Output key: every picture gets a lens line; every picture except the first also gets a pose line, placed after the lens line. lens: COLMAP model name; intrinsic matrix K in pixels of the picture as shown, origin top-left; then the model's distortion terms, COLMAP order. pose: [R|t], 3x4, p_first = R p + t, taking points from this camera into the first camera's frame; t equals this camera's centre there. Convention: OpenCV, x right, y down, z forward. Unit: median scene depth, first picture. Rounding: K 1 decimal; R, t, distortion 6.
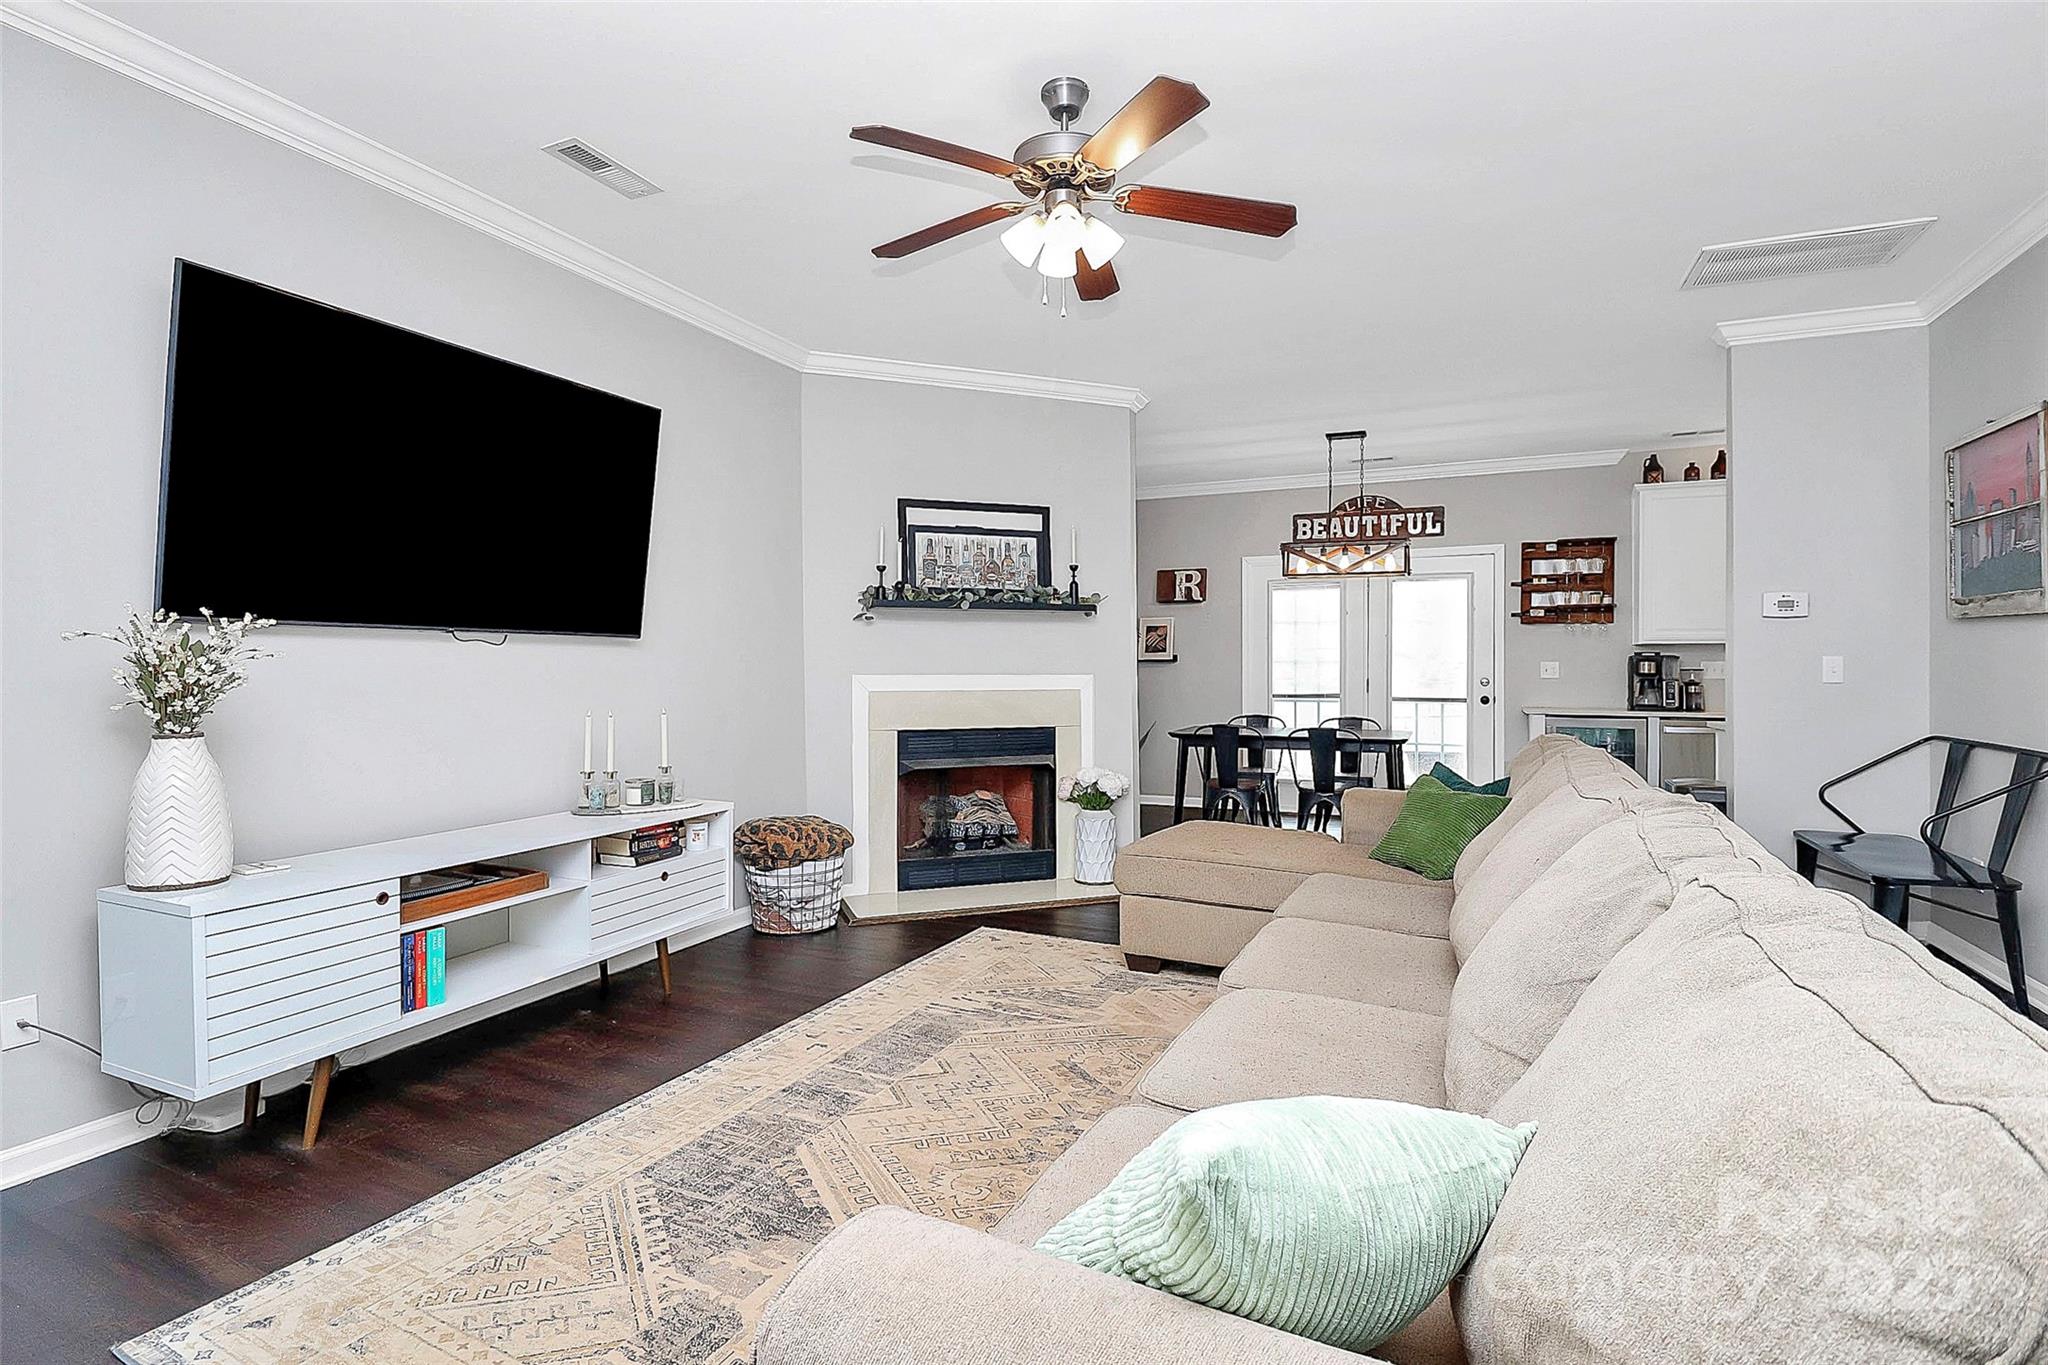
lens RADIAL K [[944.9, 0, 1011.0], [0, 944.9, 740.9], [0, 0, 1]] dist [-0.002285, -0.000533]
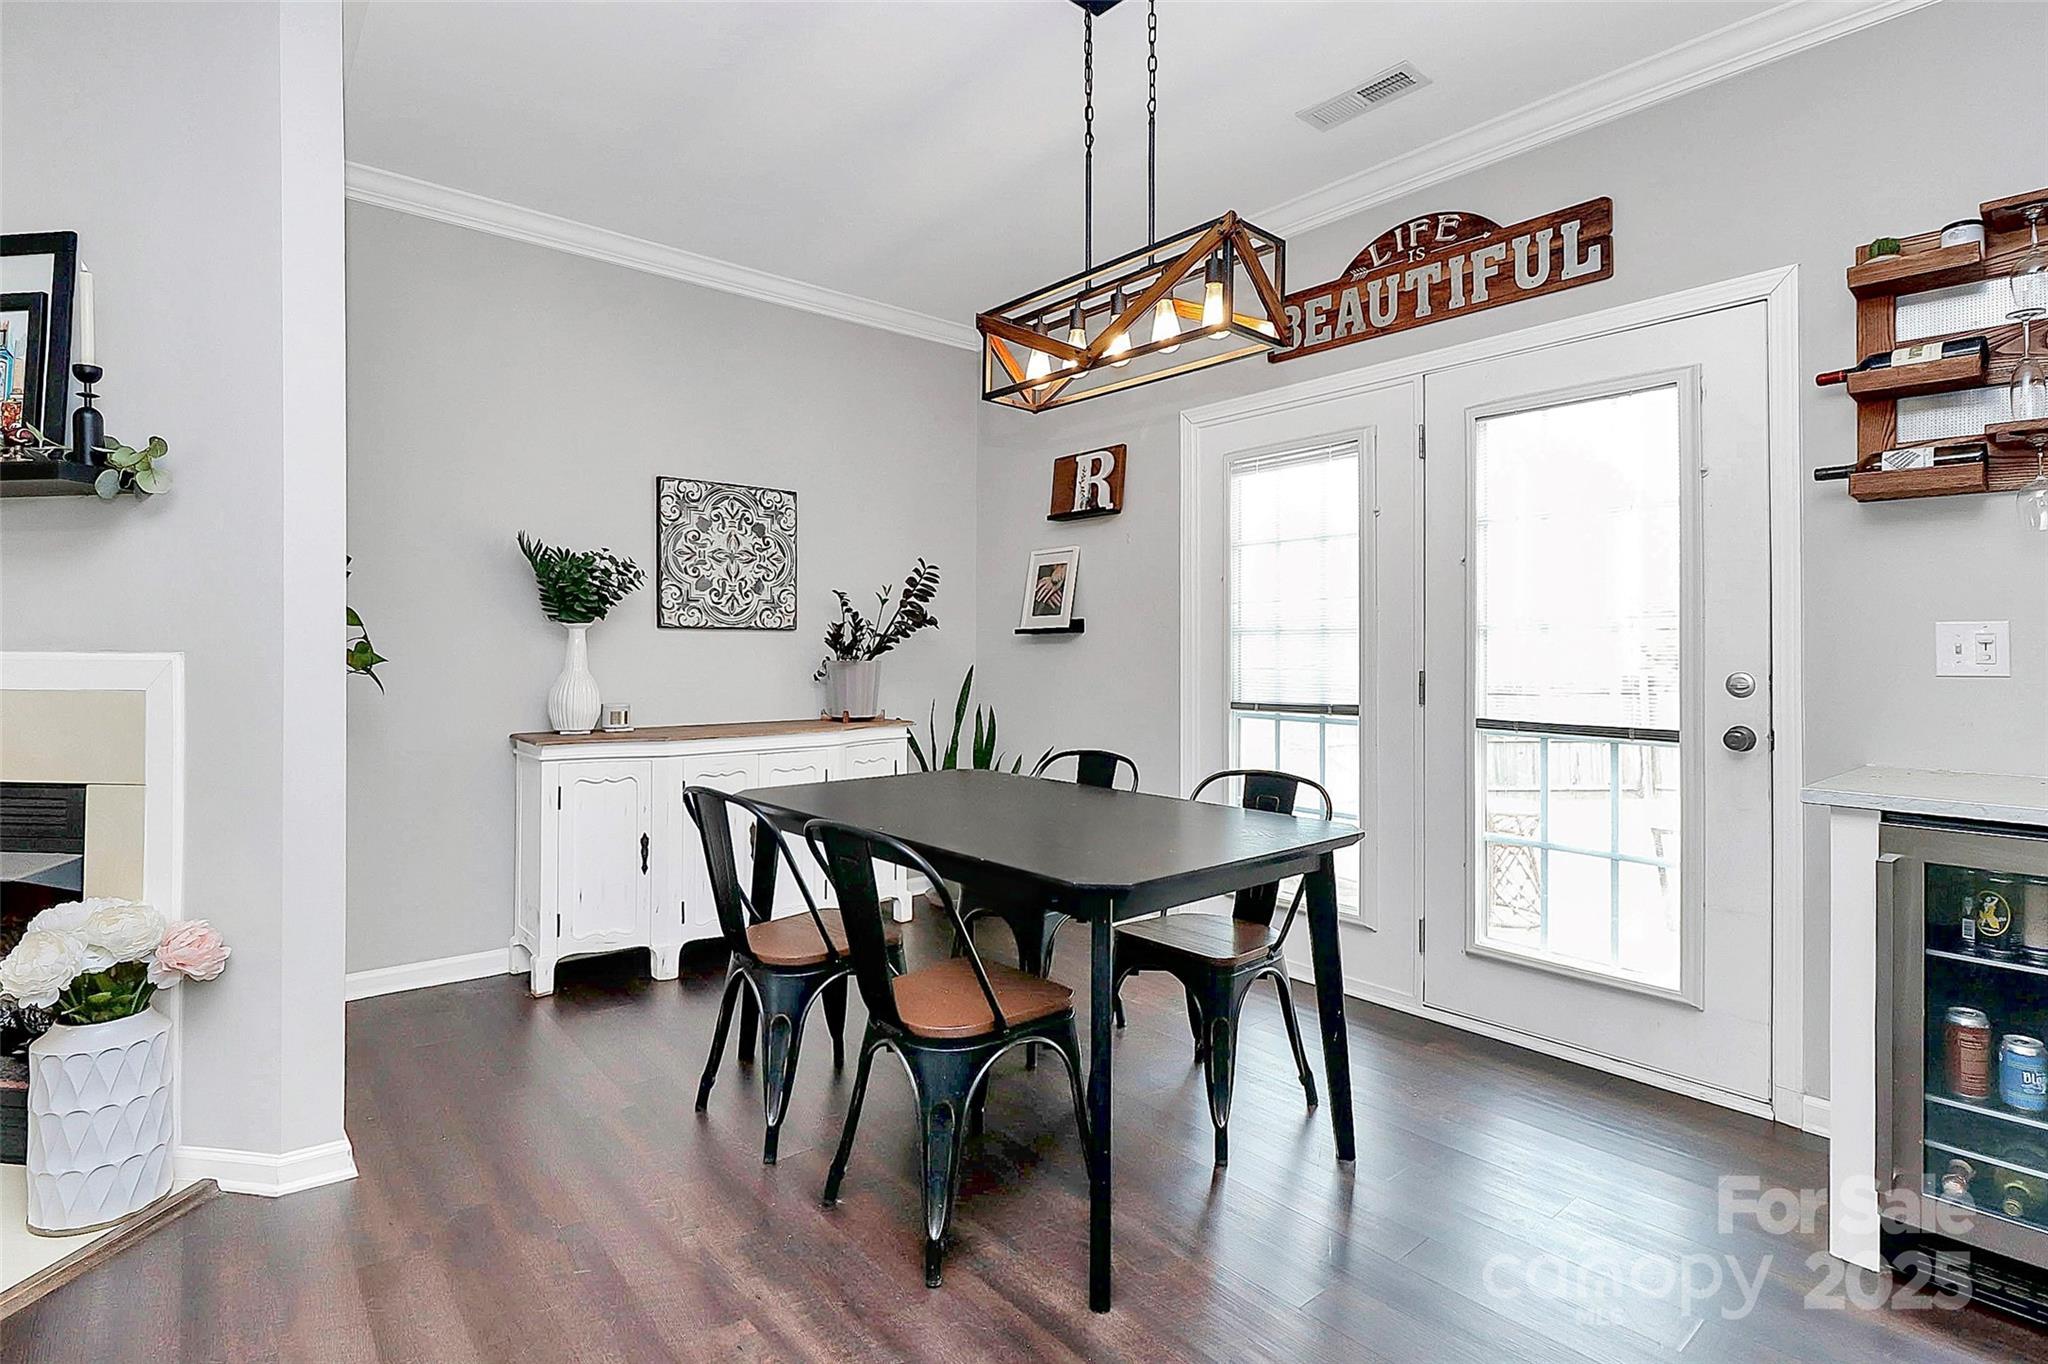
lens RADIAL K [[978.4, 0, 1006.6], [0, 978.4, 674.4], [0, 0, 1]] dist [-0.002050, -0.004911]
pose [[0.907128, 0.012056, -0.420682, 0.473661], [-0.034988, 0.998290, -0.046836, -0.046500], [0.419398, 0.057205, 0.905998, 0.666929]]
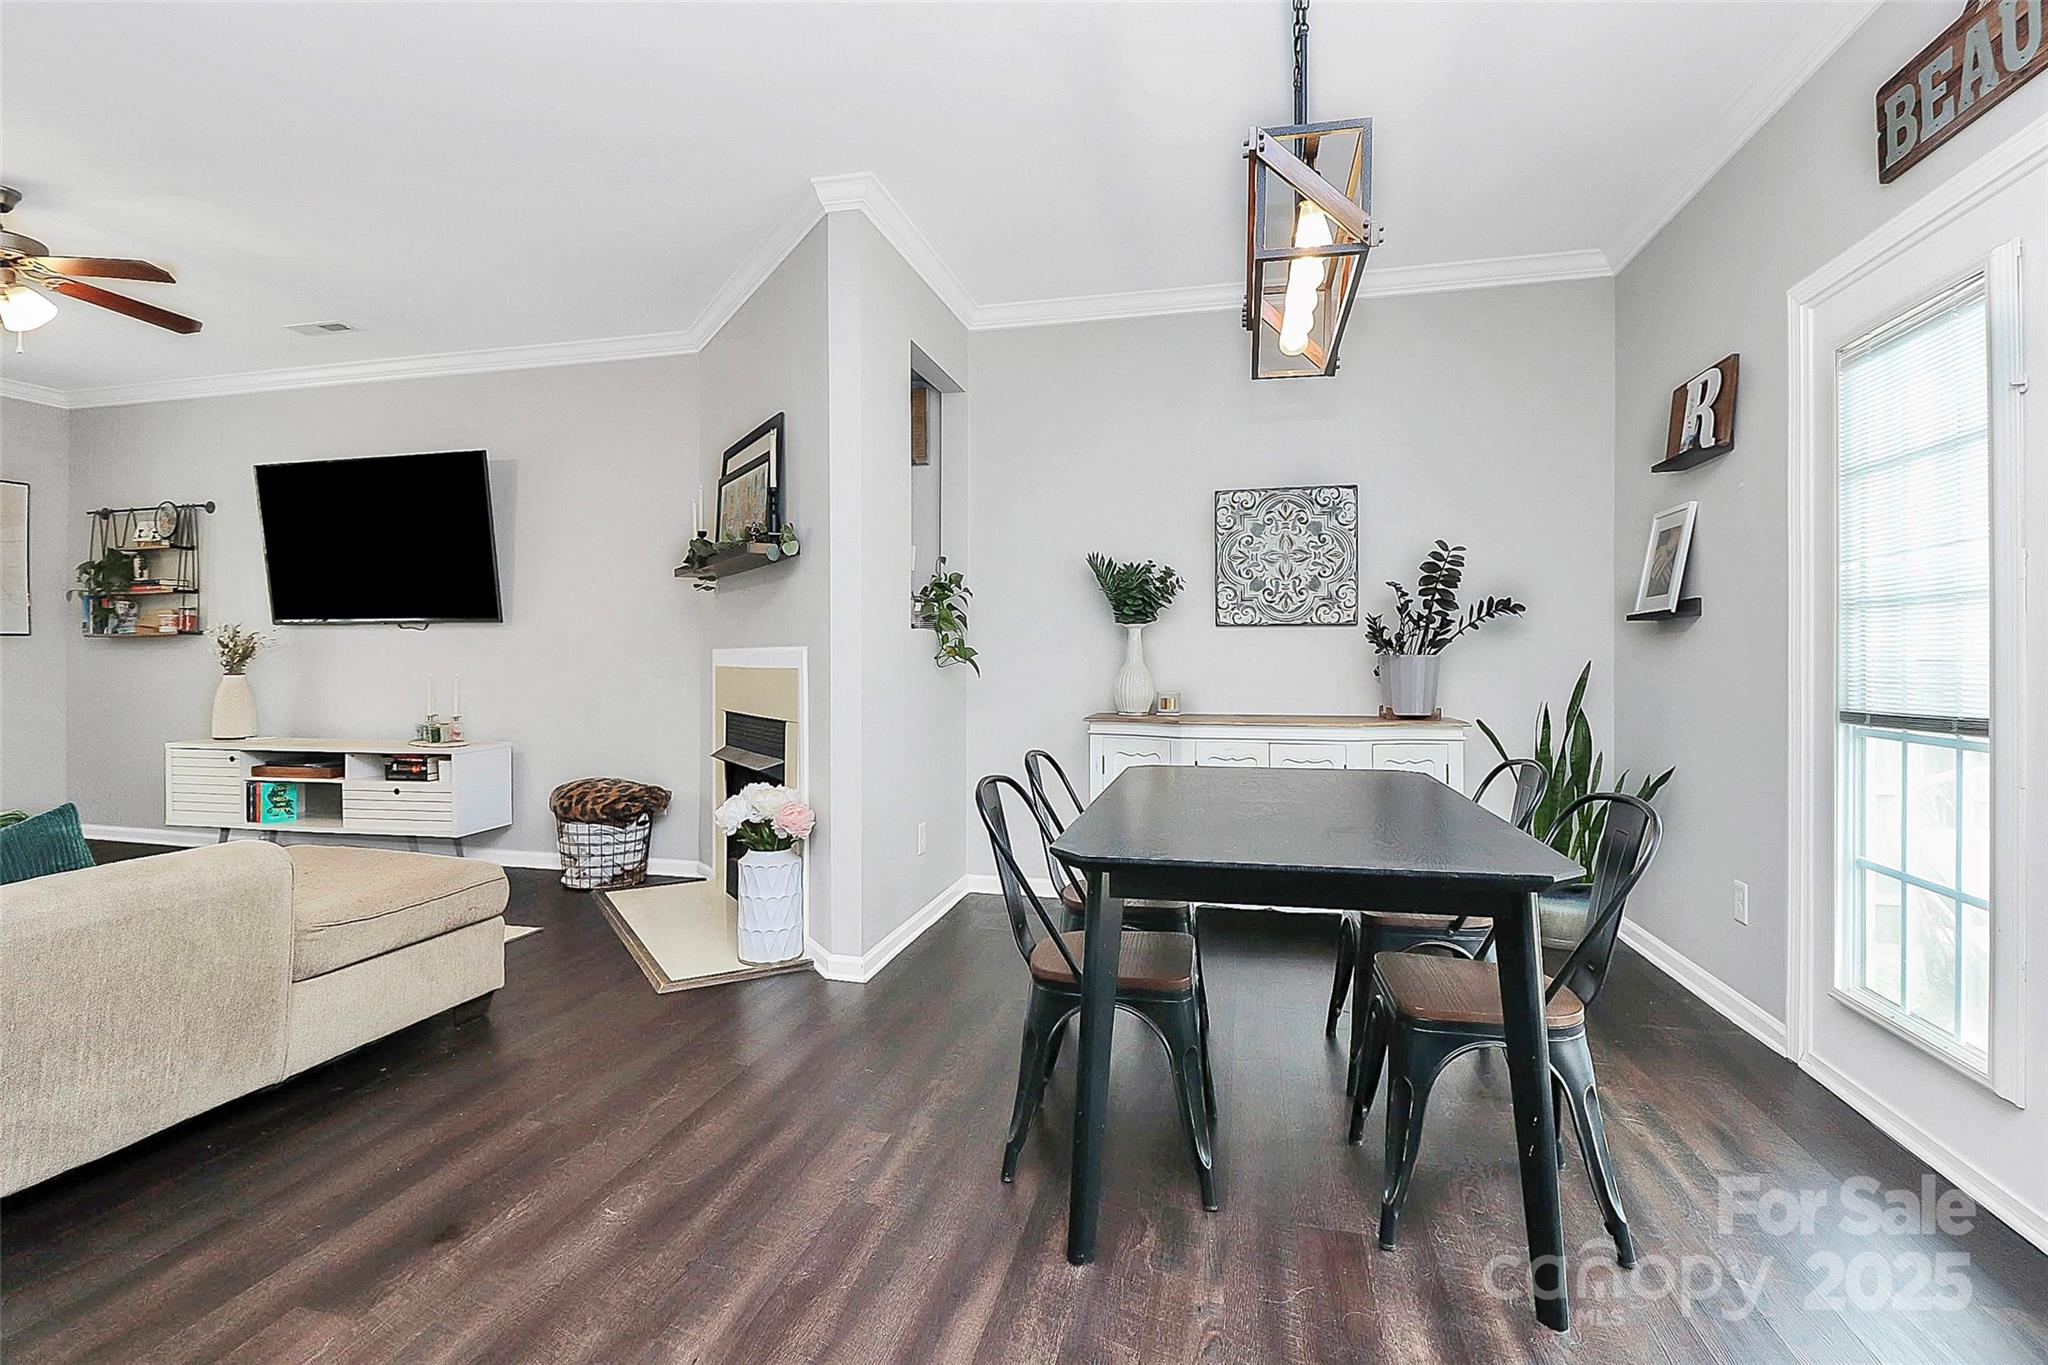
lens RADIAL K [[978.4, 0, 1006.6], [0, 978.4, 674.9], [0, 0, 1]] dist [-0.002050, -0.004911]
pose [[0.196305, 0.013920, -0.980444, 0.666518], [-0.073870, 0.997268, -0.000631, -0.051725], [0.977756, 0.072550, 0.196797, 0.857870]]
